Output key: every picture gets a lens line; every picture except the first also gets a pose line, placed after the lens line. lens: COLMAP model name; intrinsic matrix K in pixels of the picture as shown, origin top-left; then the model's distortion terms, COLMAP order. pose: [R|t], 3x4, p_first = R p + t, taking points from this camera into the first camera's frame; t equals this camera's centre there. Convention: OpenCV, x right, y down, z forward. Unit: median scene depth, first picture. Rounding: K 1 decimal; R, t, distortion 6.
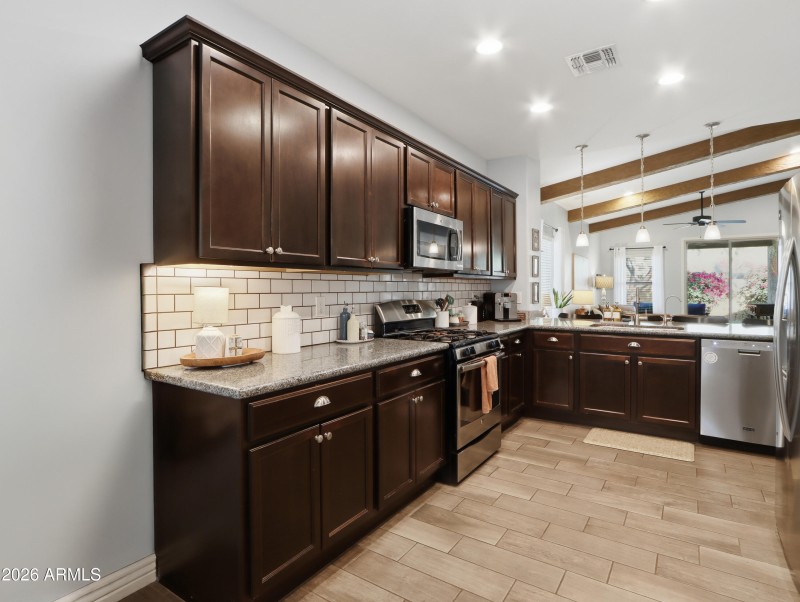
lens RADIAL K [[434.0, 0, 404.9], [0, 434.0, 296.5], [0, 0, 1]] dist [-0.007352, -0.001516]
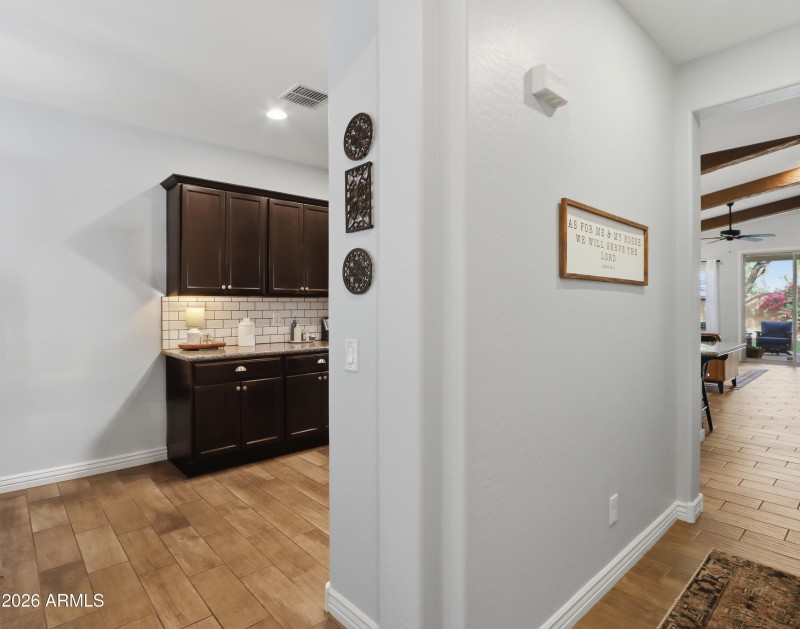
lens RADIAL K [[451.7, 0, 395.9], [0, 451.7, 312.1], [0, 0, 1]] dist [-0.005225, 0.001287]
pose [[0.964564, 0.003657, -0.263824, 0.786696], [-0.003994, 0.999992, -0.000742, -0.002520], [0.263819, 0.001769, 0.964570, -0.565415]]
